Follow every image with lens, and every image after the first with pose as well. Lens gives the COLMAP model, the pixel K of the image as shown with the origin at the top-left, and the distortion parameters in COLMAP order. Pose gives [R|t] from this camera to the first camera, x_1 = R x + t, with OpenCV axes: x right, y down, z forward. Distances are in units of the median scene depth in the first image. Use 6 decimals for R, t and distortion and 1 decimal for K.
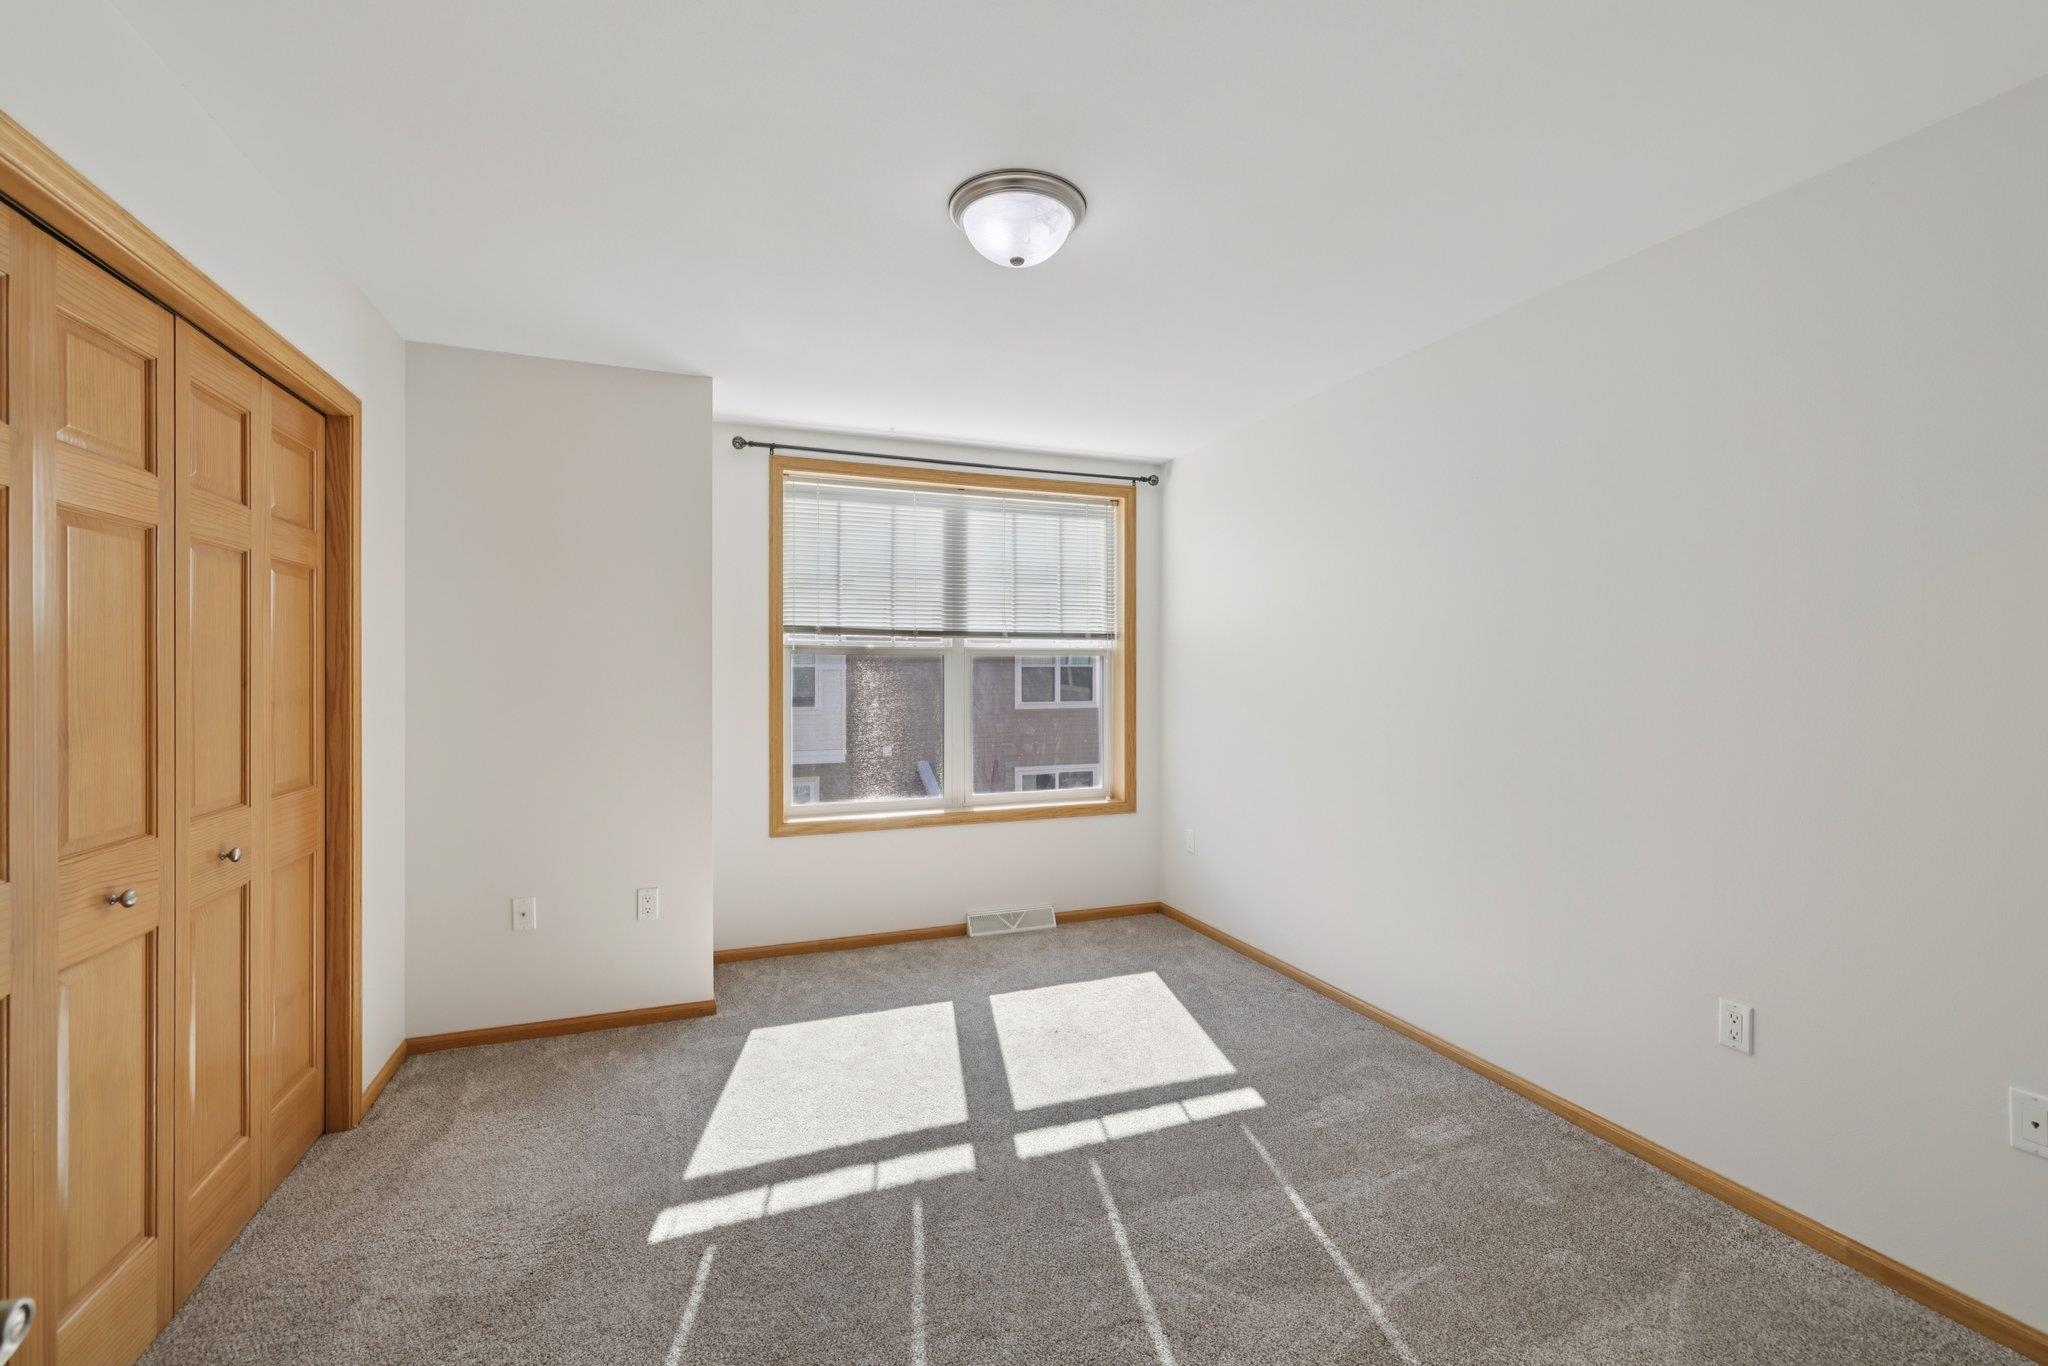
lens RADIAL K [[866.1, 0, 1020.1], [0, 866.1, 684.5], [0, 0, 1]] dist [-0.000687, 0.000954]
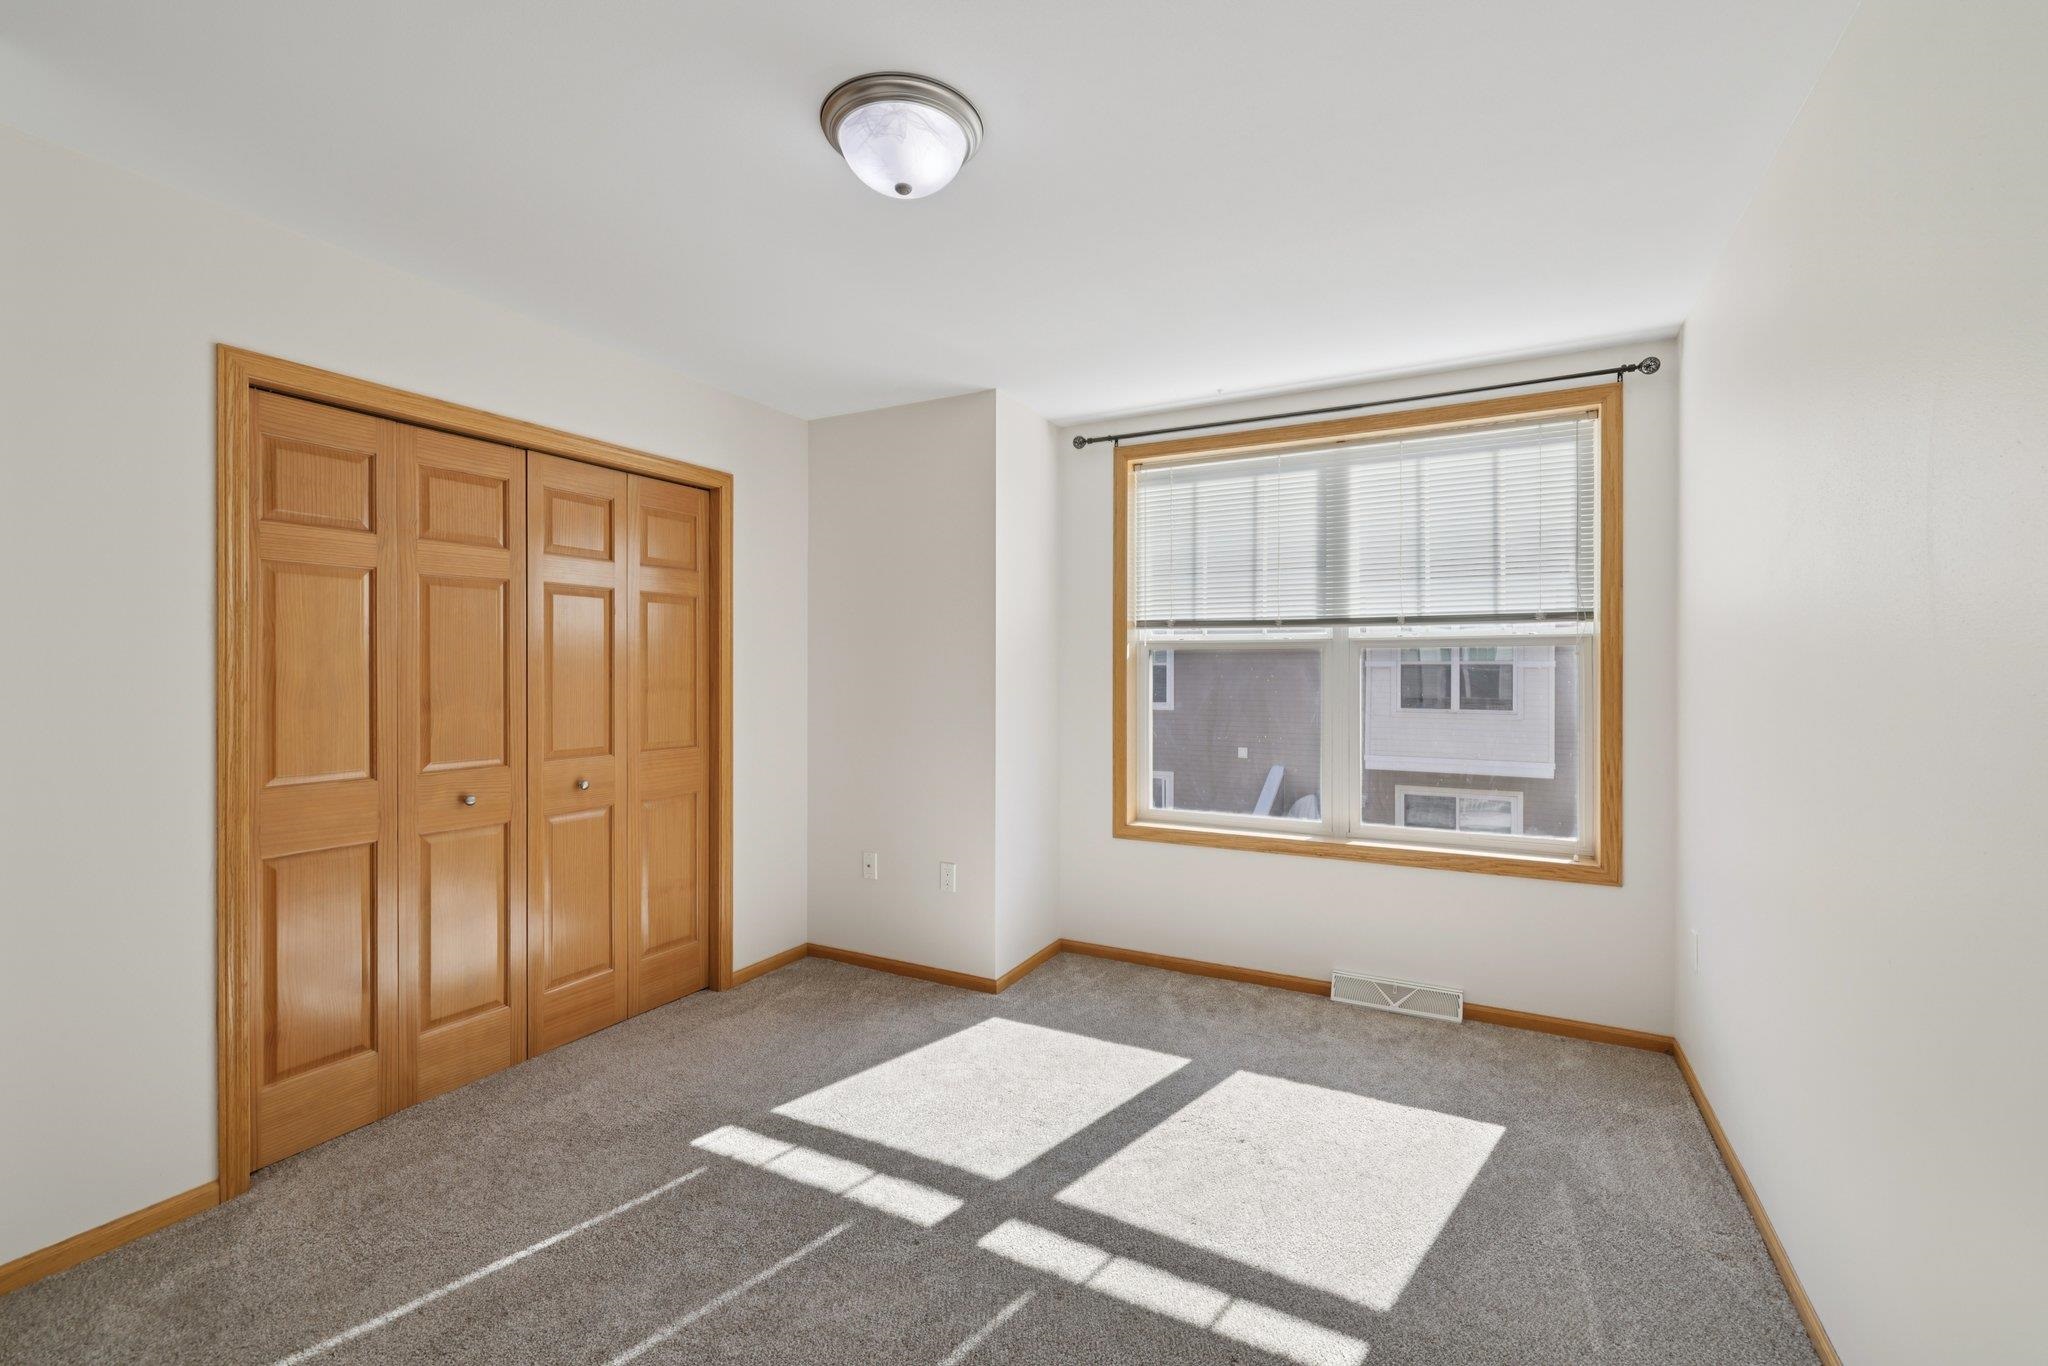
lens RADIAL K [[866.1, 0, 1020.6], [0, 866.1, 681.7], [0, 0, 1]] dist [-0.000687, 0.000954]
pose [[0.653386, 0.010951, -0.756946, 0.397342], [-0.011834, 0.999921, 0.004251, -0.002852], [0.756932, 0.006180, 0.653464, 0.287818]]
